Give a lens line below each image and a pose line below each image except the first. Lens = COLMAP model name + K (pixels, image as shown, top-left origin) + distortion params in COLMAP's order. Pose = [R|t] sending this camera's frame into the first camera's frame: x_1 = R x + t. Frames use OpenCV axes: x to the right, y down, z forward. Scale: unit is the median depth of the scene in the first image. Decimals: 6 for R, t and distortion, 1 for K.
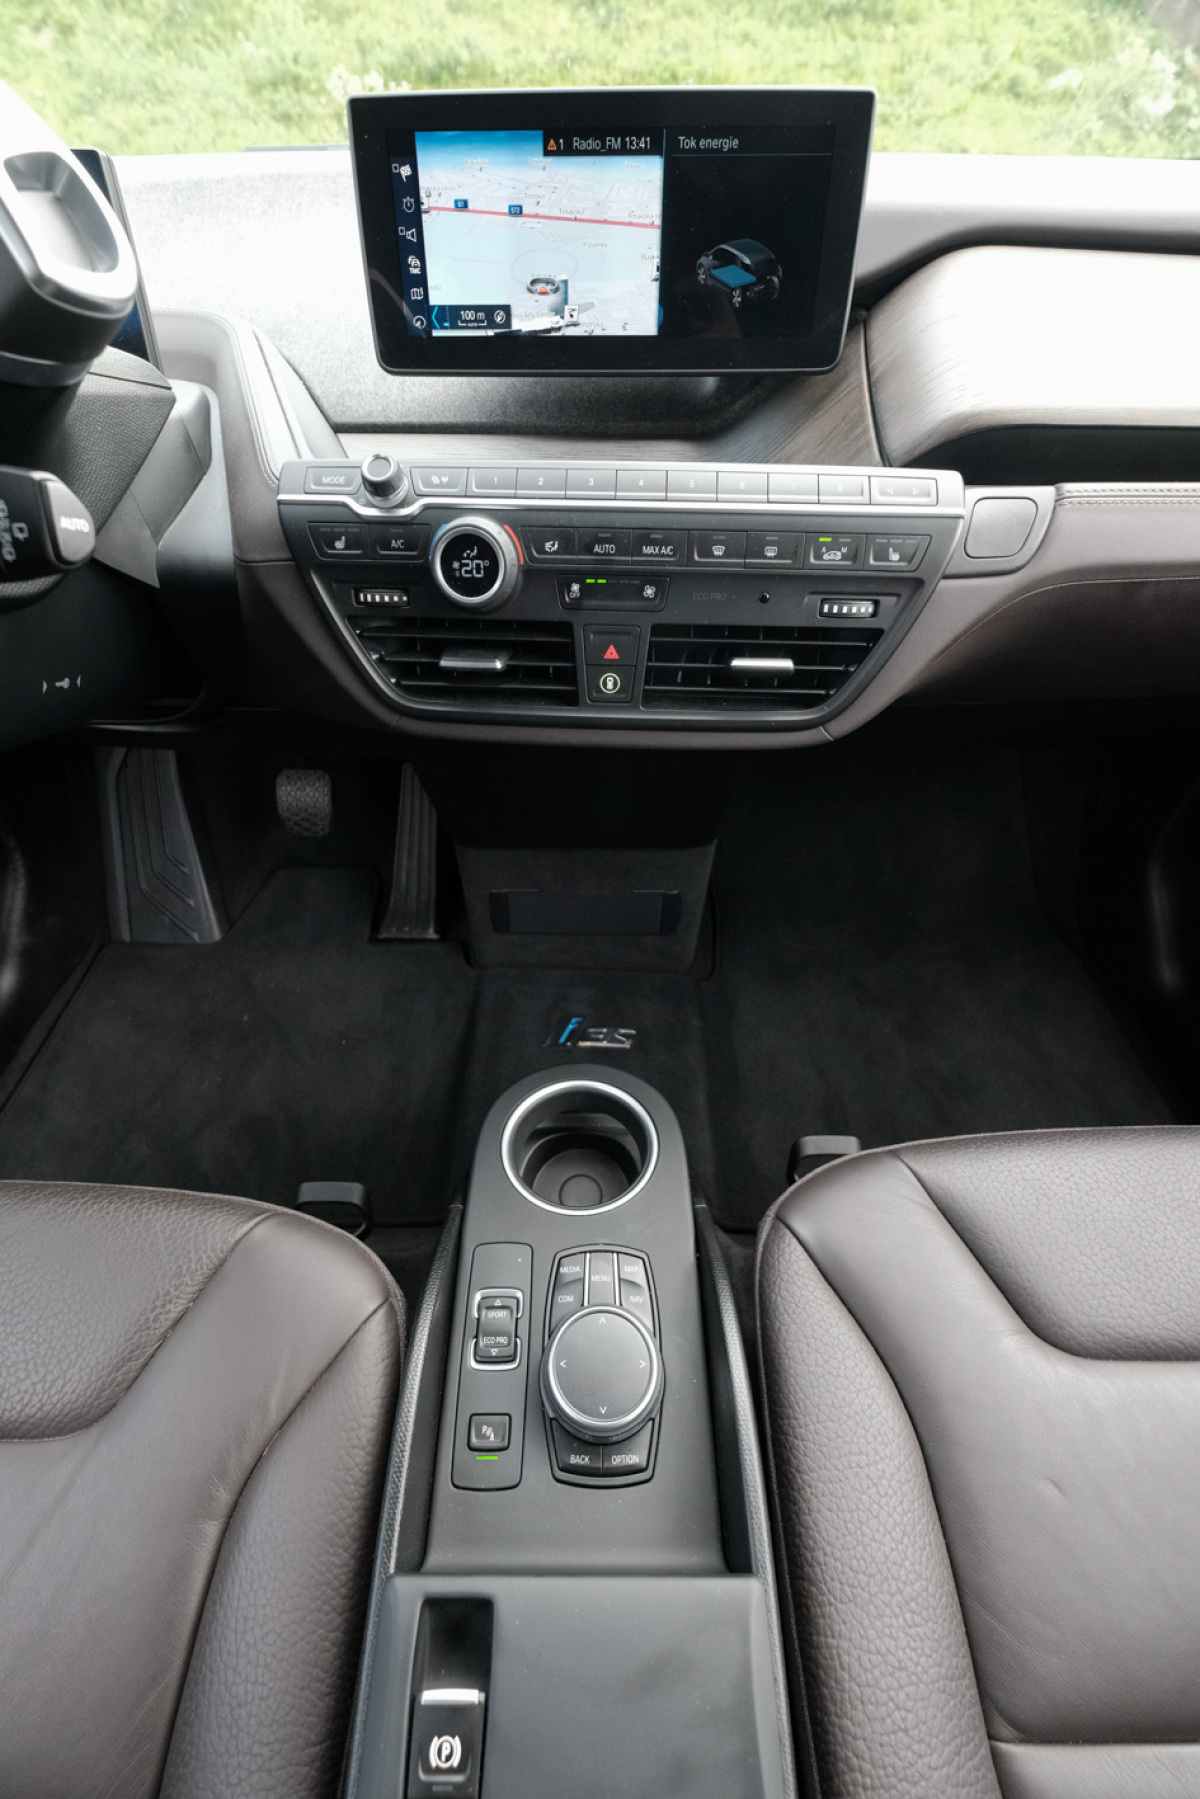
lens RADIAL K [[787.6, 0, 591.6], [0, 787.6, 899.6], [0, 0, 1]] dist [-0.001878, 0.000736]
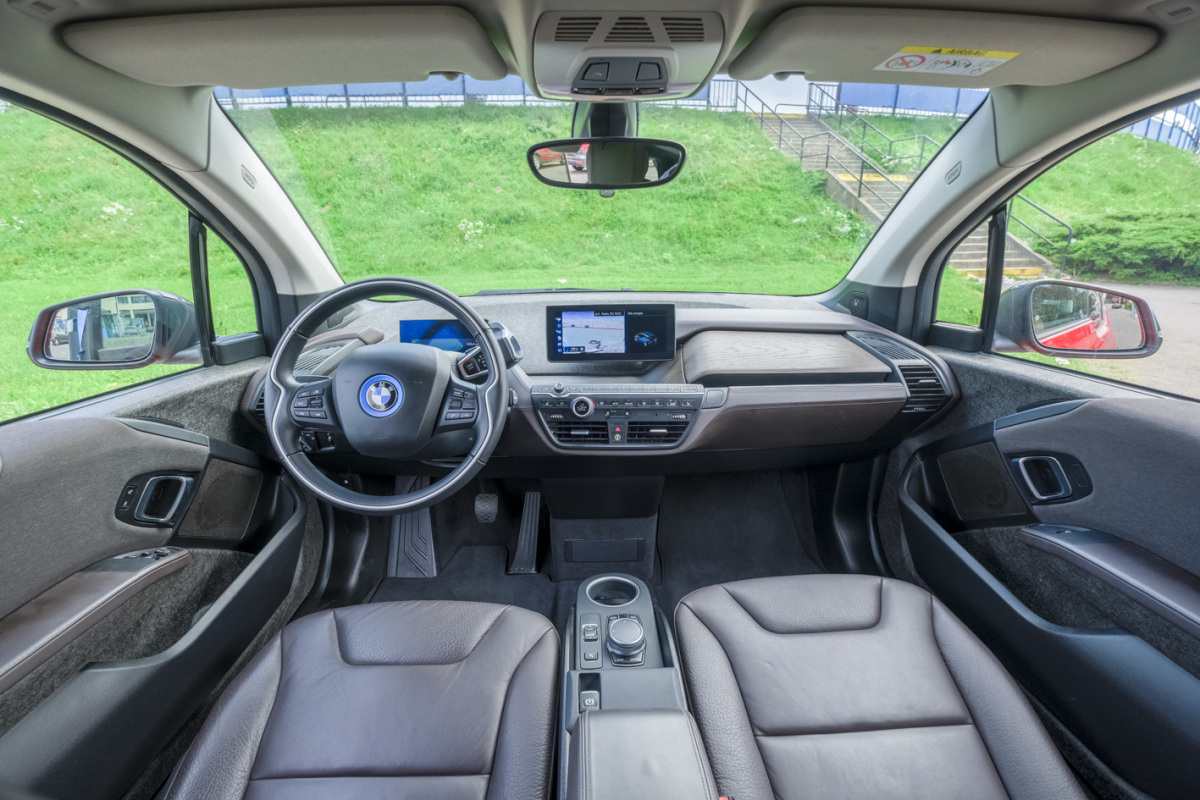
lens RADIAL K [[525.3, 0, 598.3], [0, 525.3, 396.4], [0, 0, 1]] dist [-0.001878, 0.000736]
pose [[0.999342, -0.017522, 0.031771, -0.136156], [0.030020, 0.891097, -0.452819, 0.639075], [-0.020376, 0.453475, 0.891036, -1.220159]]
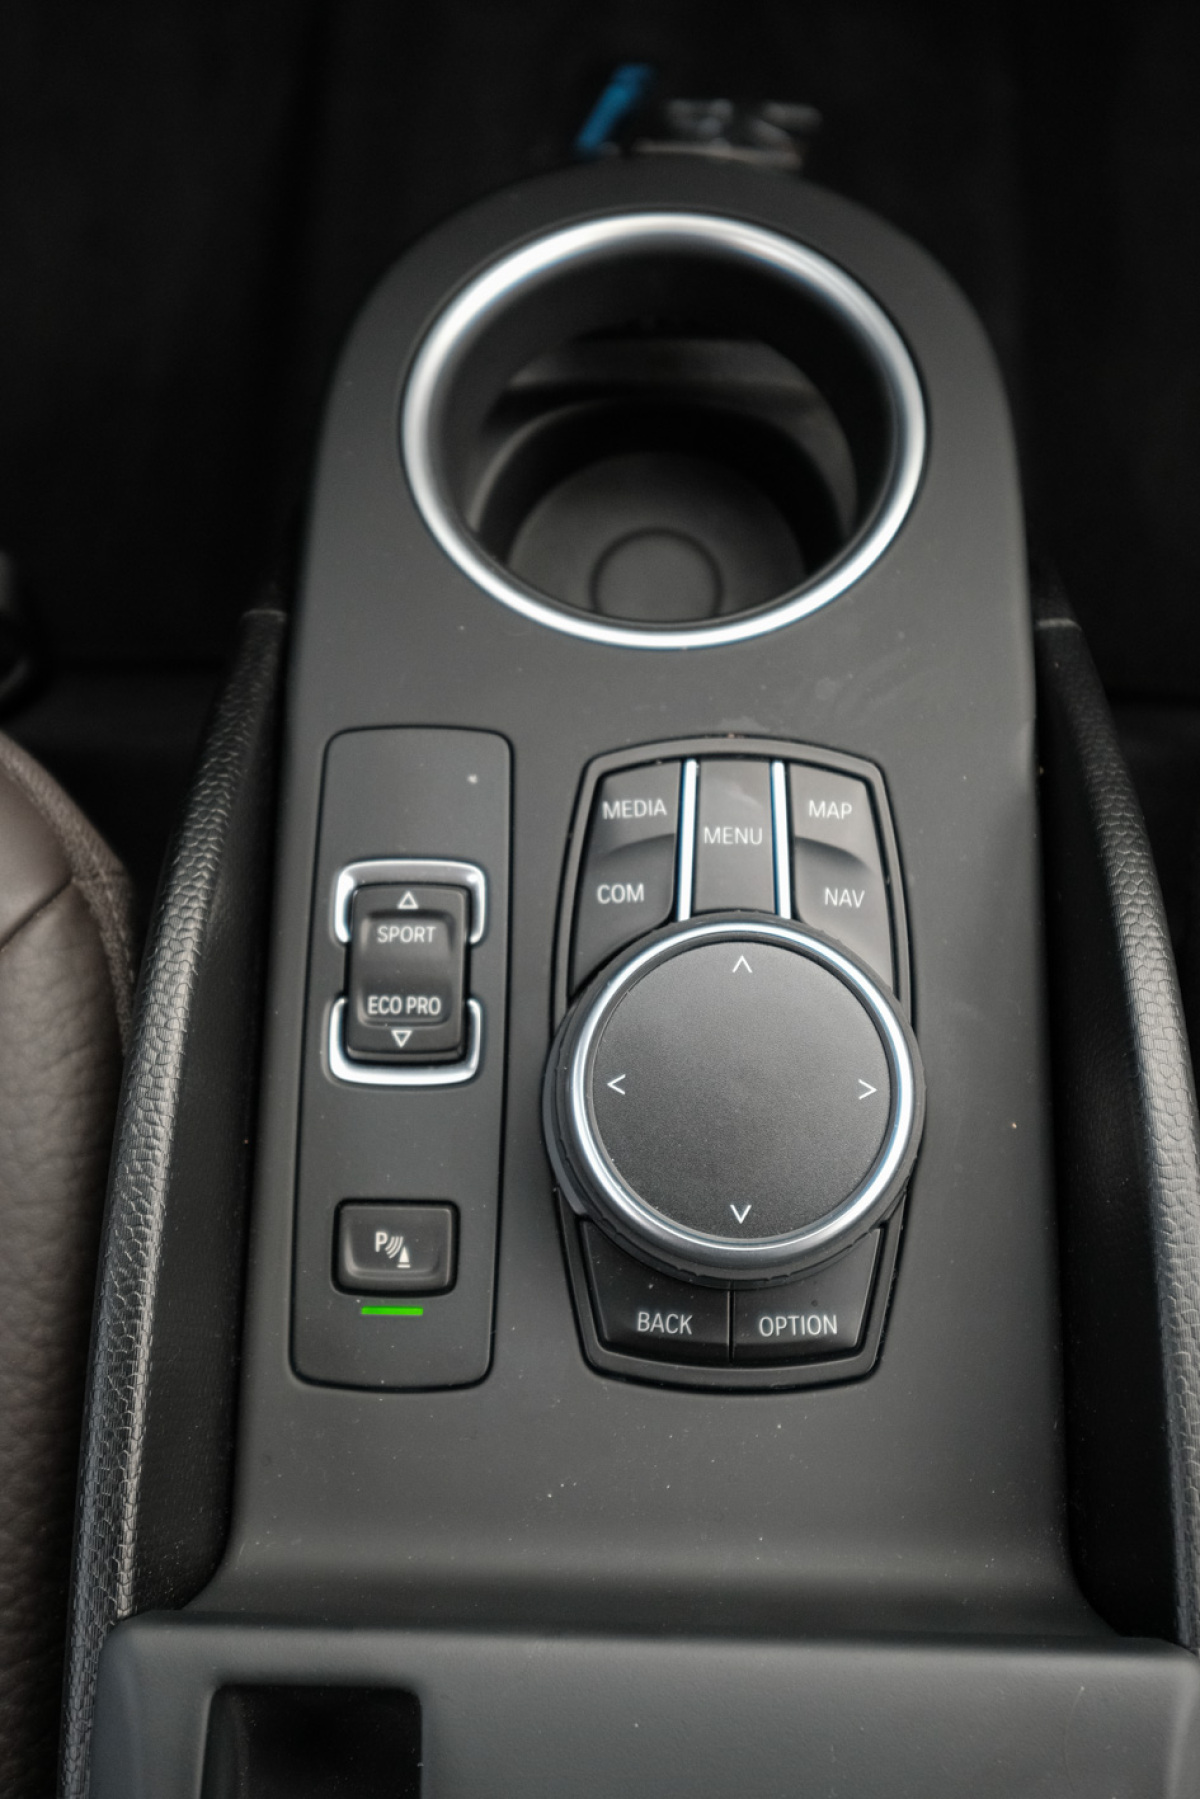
lens RADIAL K [[1837.0, 0, 600.0], [0, 1837.0, 899.5], [0, 0, 1]] dist [0.017530, 0.013657]
pose [[0.999683, 0.015077, -0.020183, -0.025748], [-0.003037, 0.867422, 0.497564, 0.138233], [0.025009, -0.497345, 0.867192, 0.350658]]
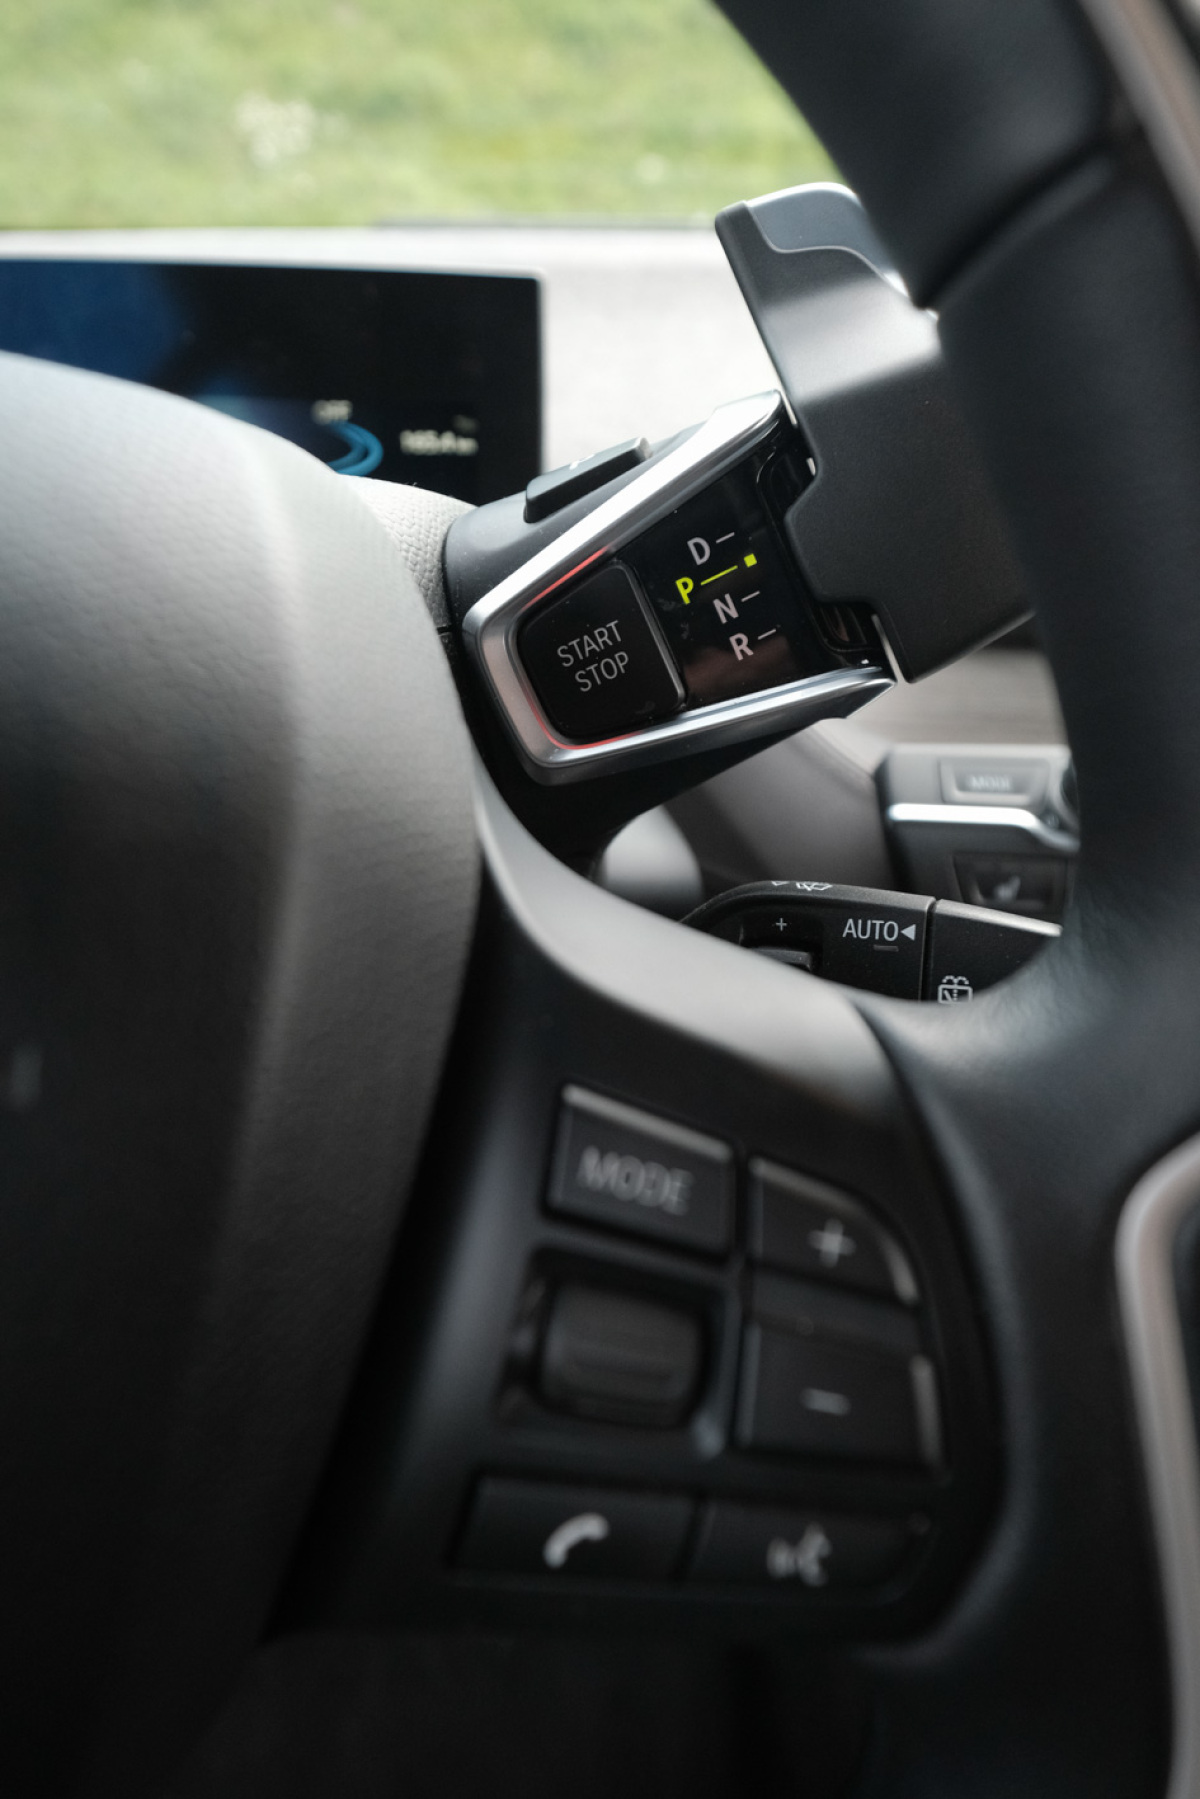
lens RADIAL K [[1189.8, 0, 601.9], [0, 1189.8, 925.4], [0, 0, 1]] dist [0.000958, 0.000812]
pose [[0.998750, 0.006284, 0.049582, -0.595977], [0.004374, 0.977269, -0.211957, -0.227632], [-0.049786, 0.211909, 0.976020, 0.169363]]
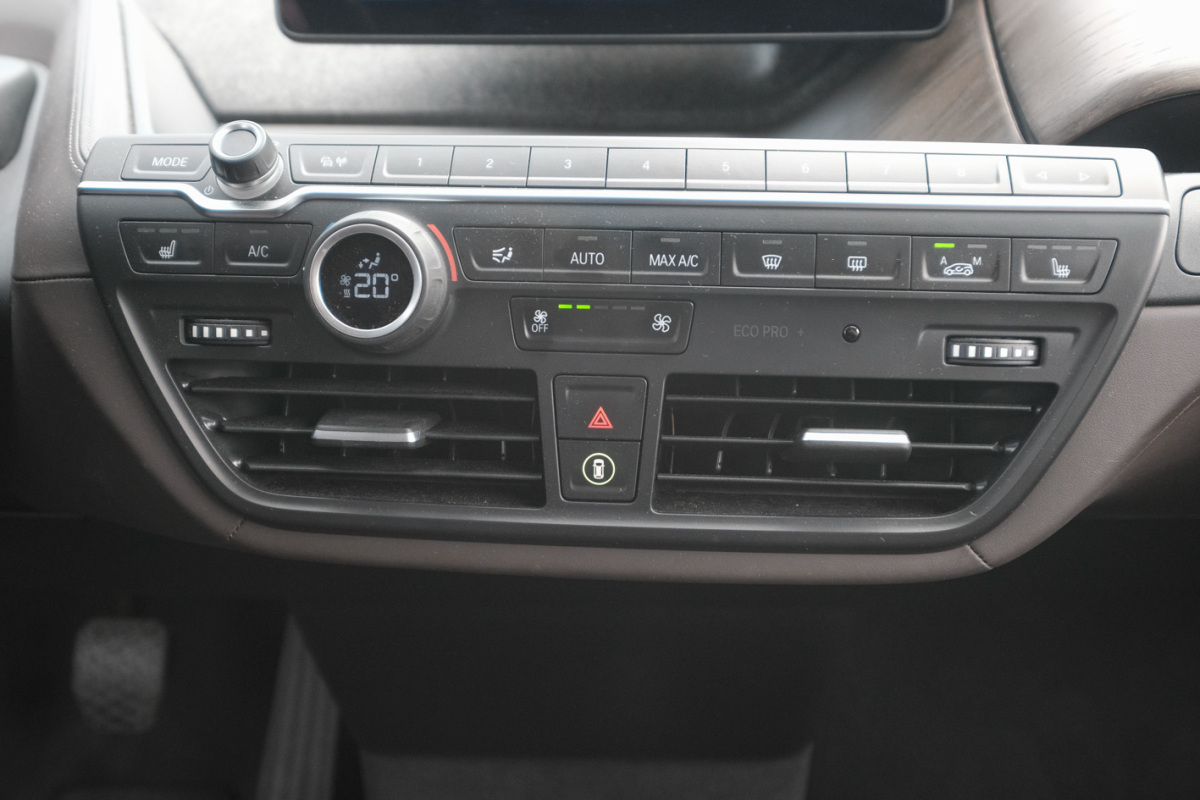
lens RADIAL K [[1225.3, 0, 600.0], [0, 1225.3, 400.0], [0, 0, 1]] dist [0.017530, 0.013657]
pose [[0.999709, 0.005531, -0.023501, 0.044659], [-0.013223, 0.939856, -0.341316, -0.009977], [0.020200, 0.341527, 0.939655, 0.117365]]
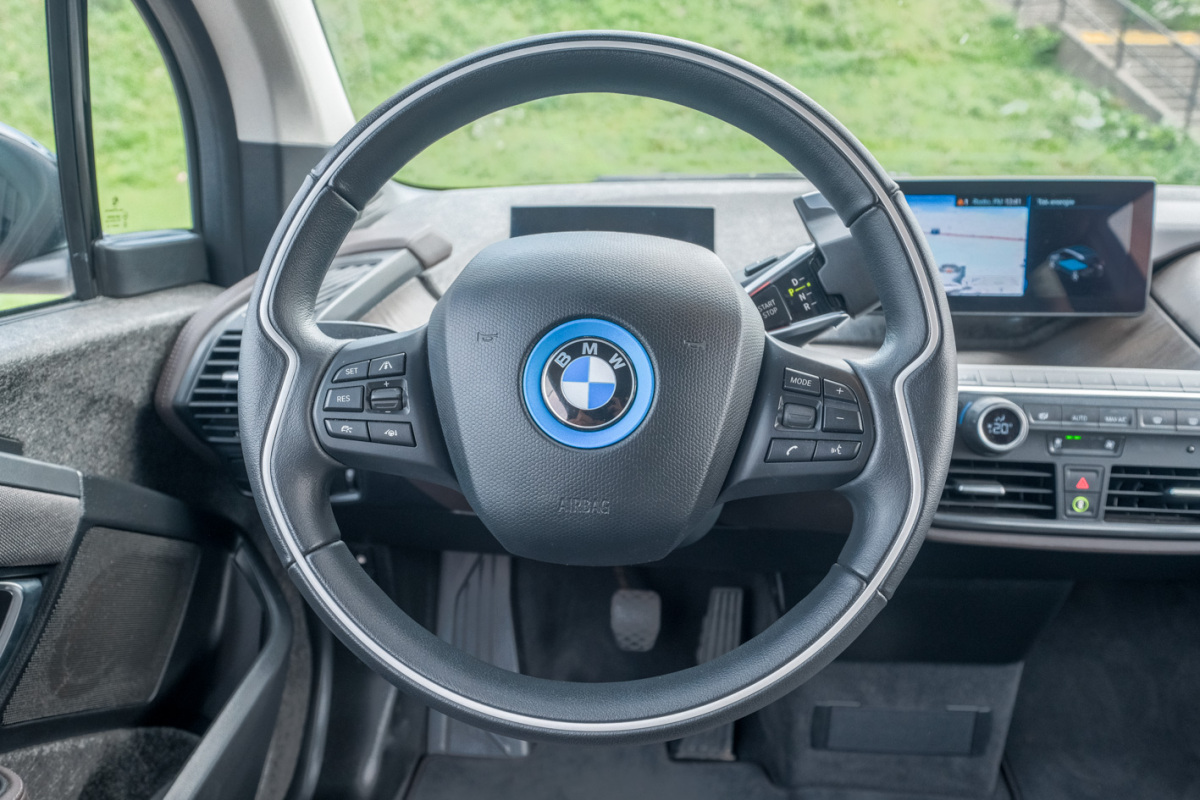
lens RADIAL K [[801.9, 0, 600.0], [0, 801.9, 400.0], [0, 0, 1]] dist [0.002594, -0.000648]
pose [[0.999208, 0.013679, -0.037355, -0.775024], [-0.028635, 0.899156, -0.436690, 0.208712], [0.027614, 0.437414, 0.898836, -0.400955]]
